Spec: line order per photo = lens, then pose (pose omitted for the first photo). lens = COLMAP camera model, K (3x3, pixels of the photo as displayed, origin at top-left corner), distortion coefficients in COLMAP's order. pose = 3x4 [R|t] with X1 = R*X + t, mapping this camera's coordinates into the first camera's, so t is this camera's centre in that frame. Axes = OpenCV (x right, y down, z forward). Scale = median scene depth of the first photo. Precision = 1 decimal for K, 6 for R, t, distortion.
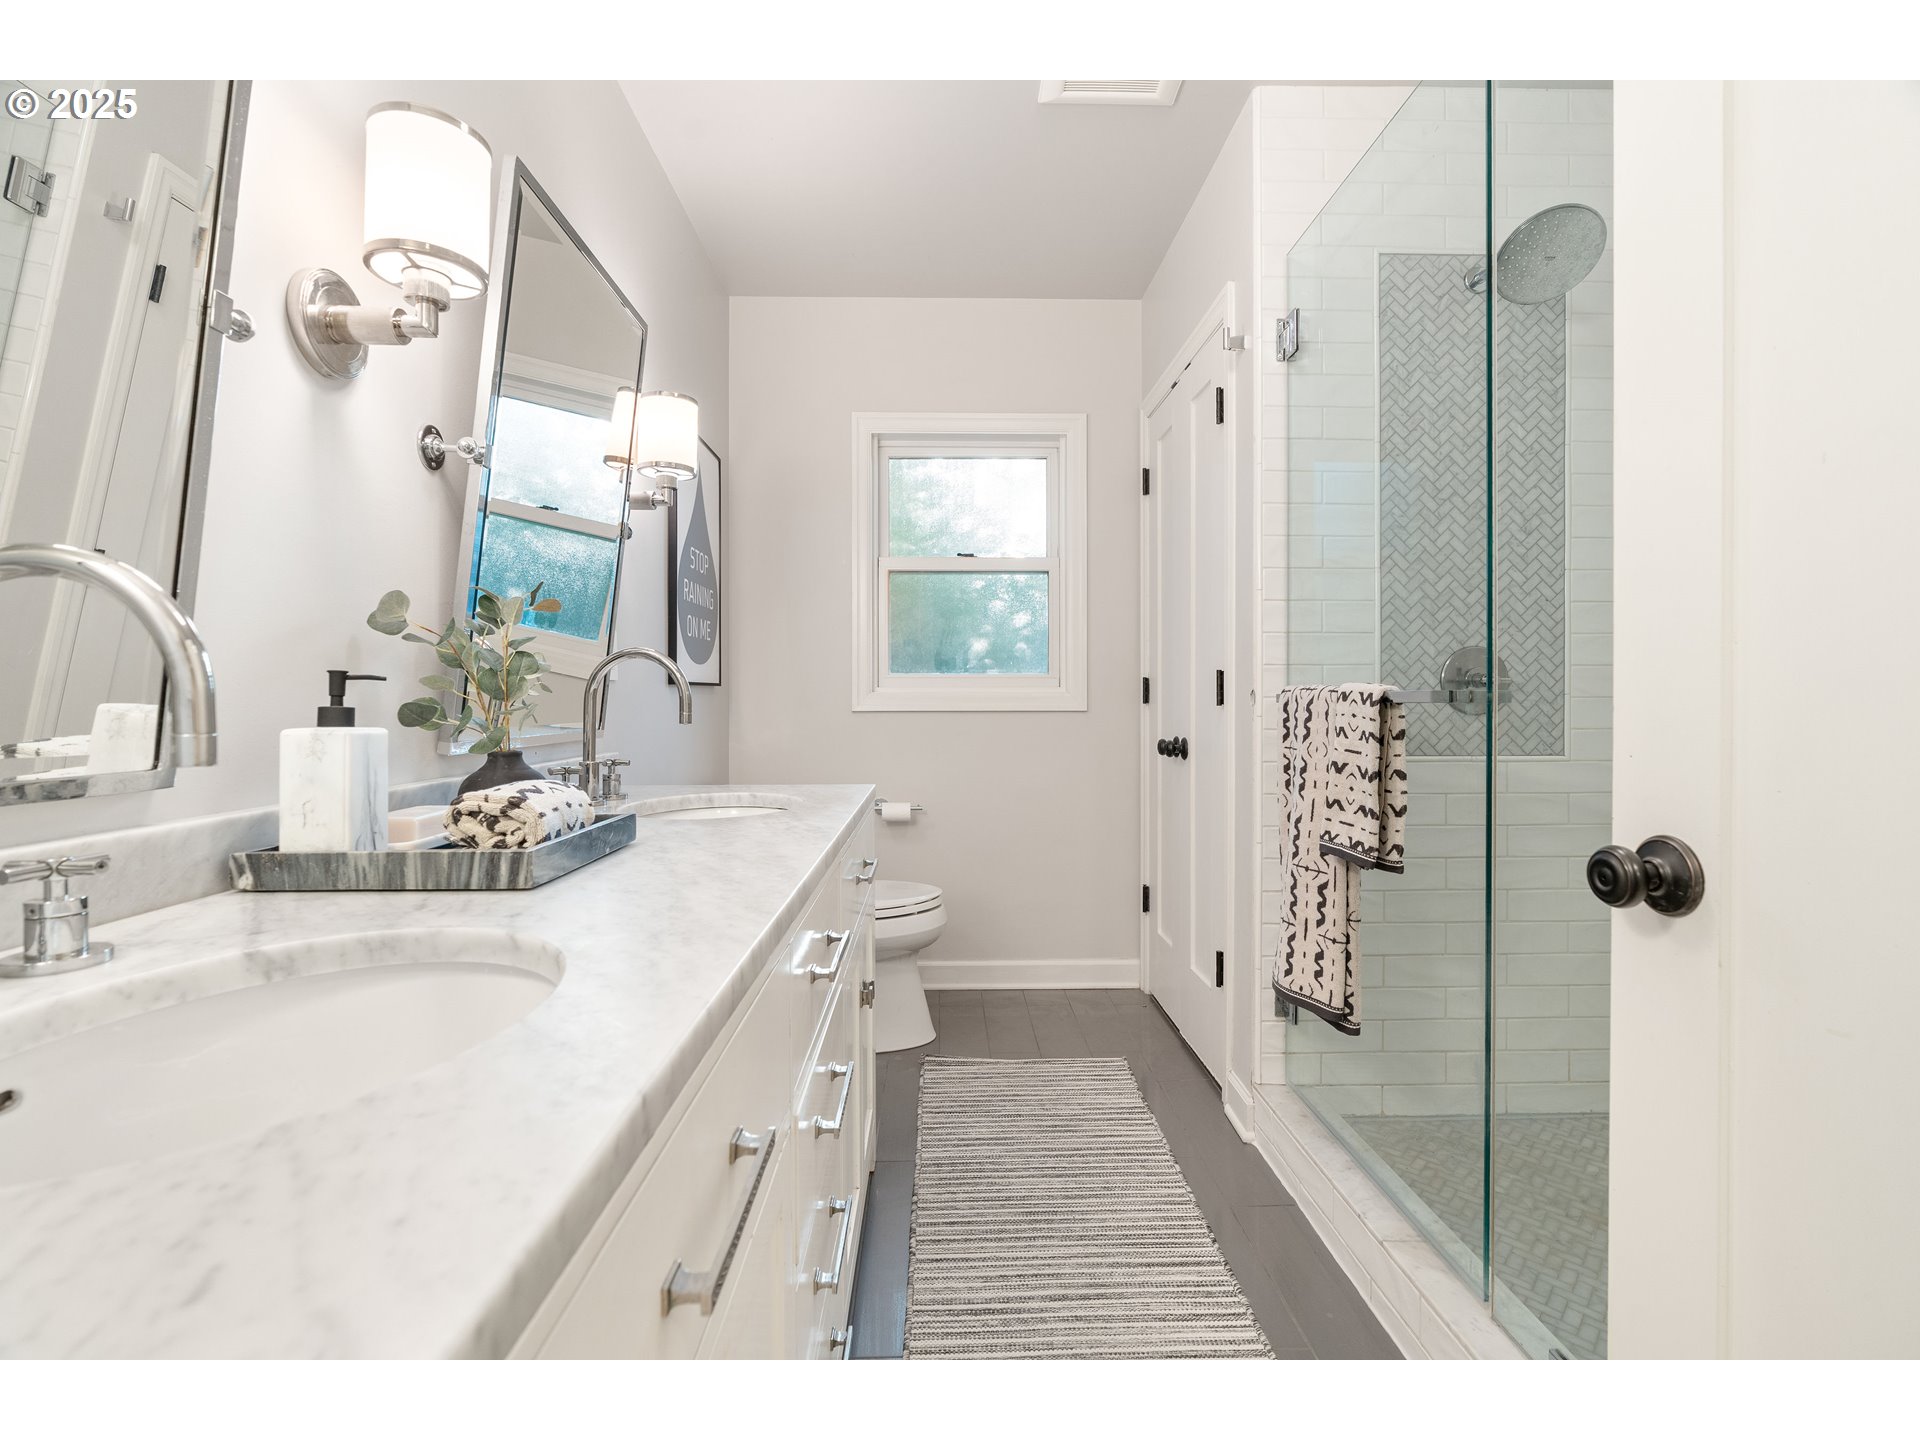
lens RADIAL K [[867.3, 0, 970.4], [0, 867.3, 719.0], [0, 0, 1]] dist [-0.000706, 0.000336]
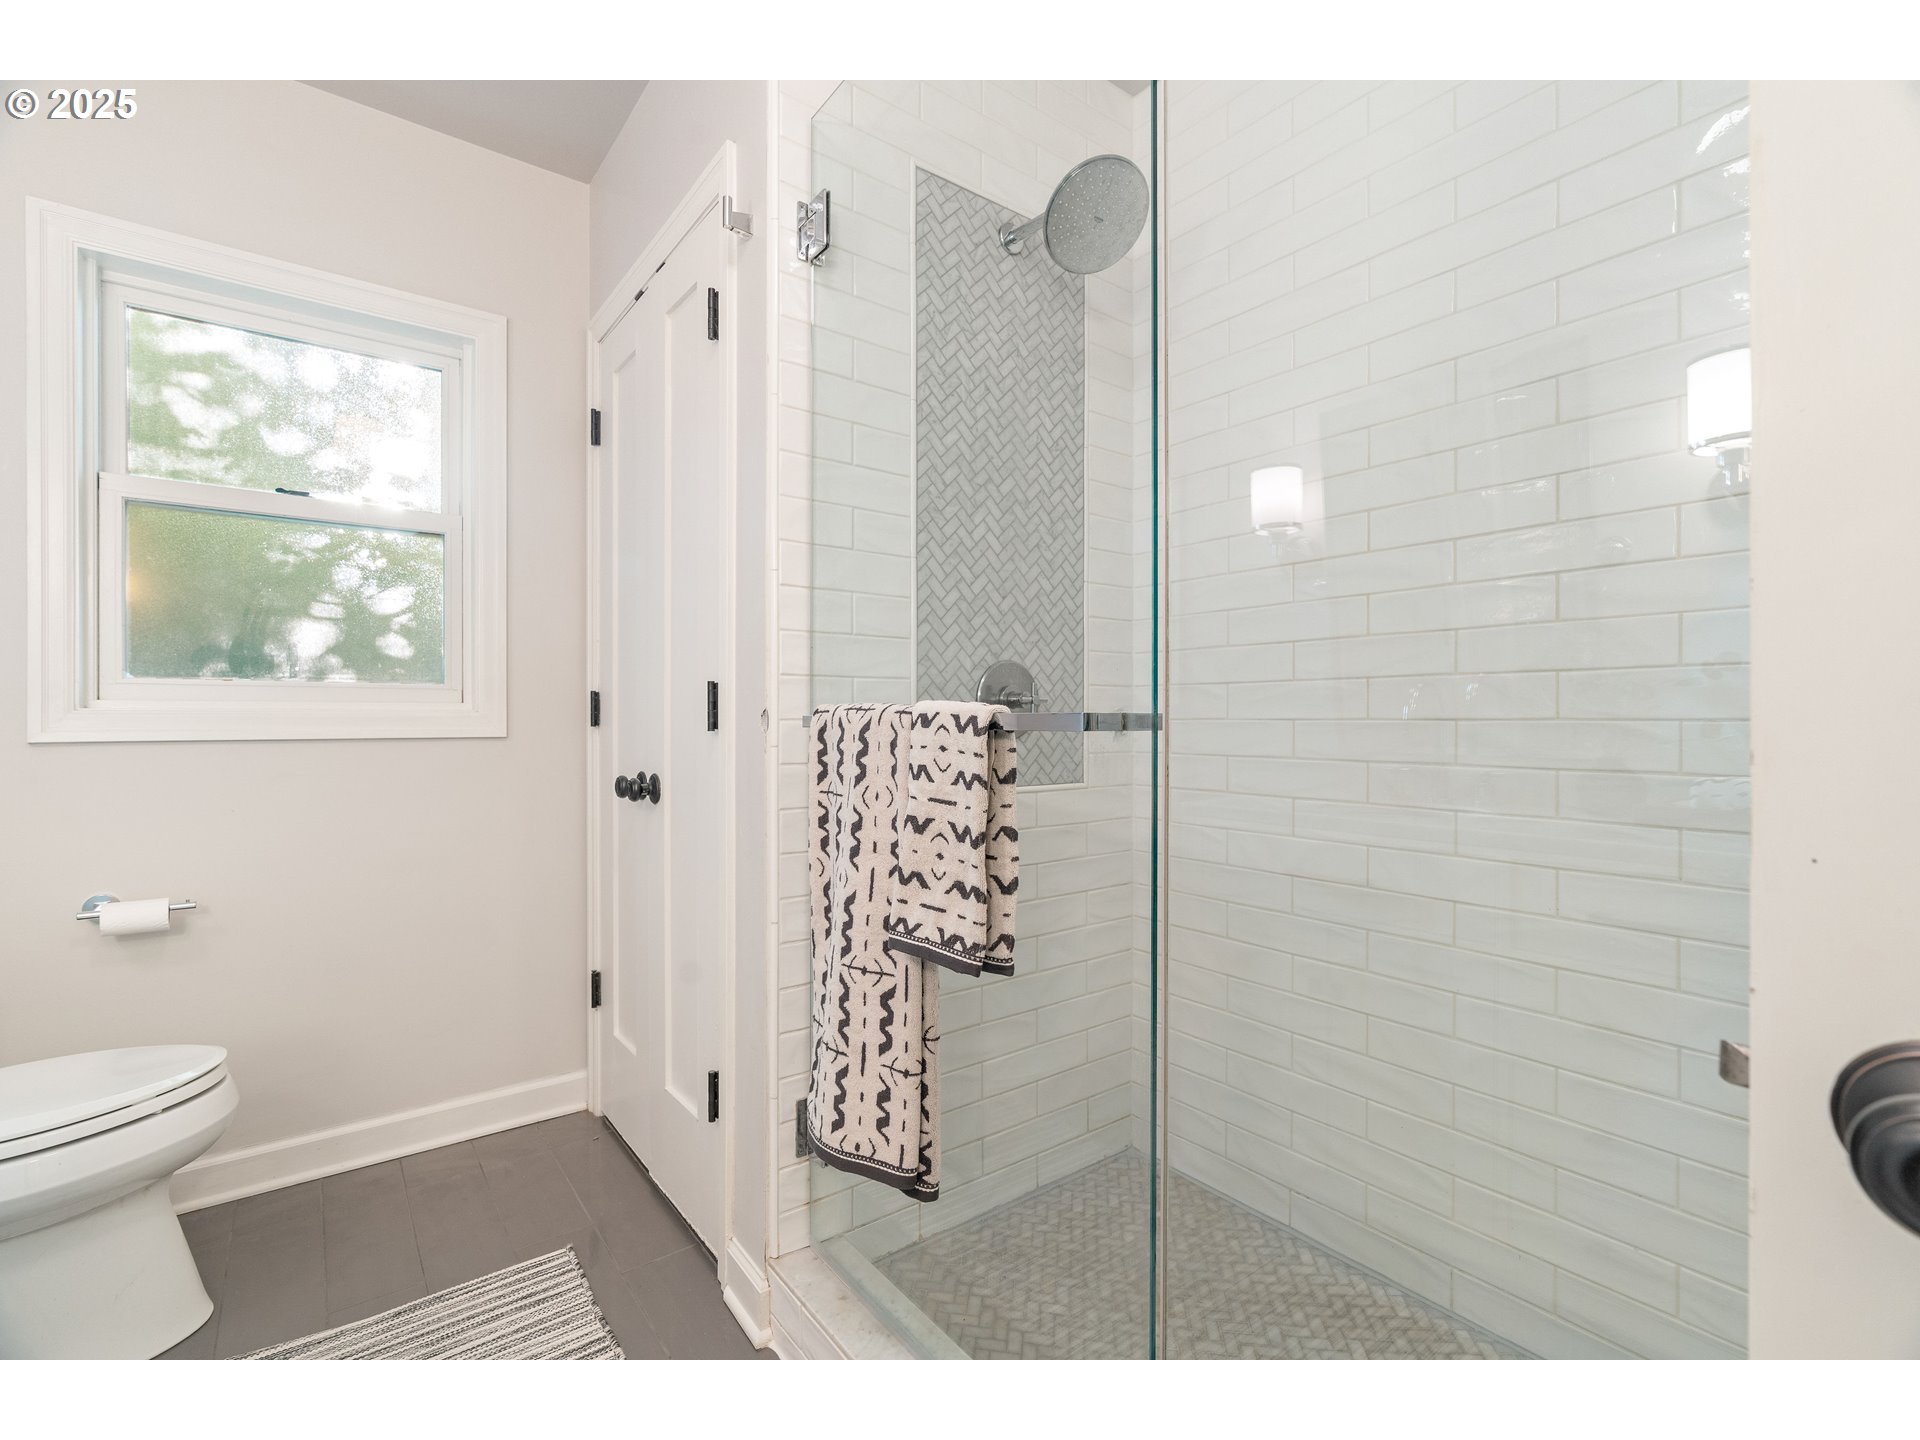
lens RADIAL K [[856.3, 0, 960.7], [0, 856.3, 715.2], [0, 0, 1]] dist [-0.015413, 0.006060]
pose [[0.812901, 0.002562, 0.582397, 0.048849], [0.012057, 0.999702, -0.021227, -0.012557], [-0.582277, 0.024277, 0.812628, 0.352485]]
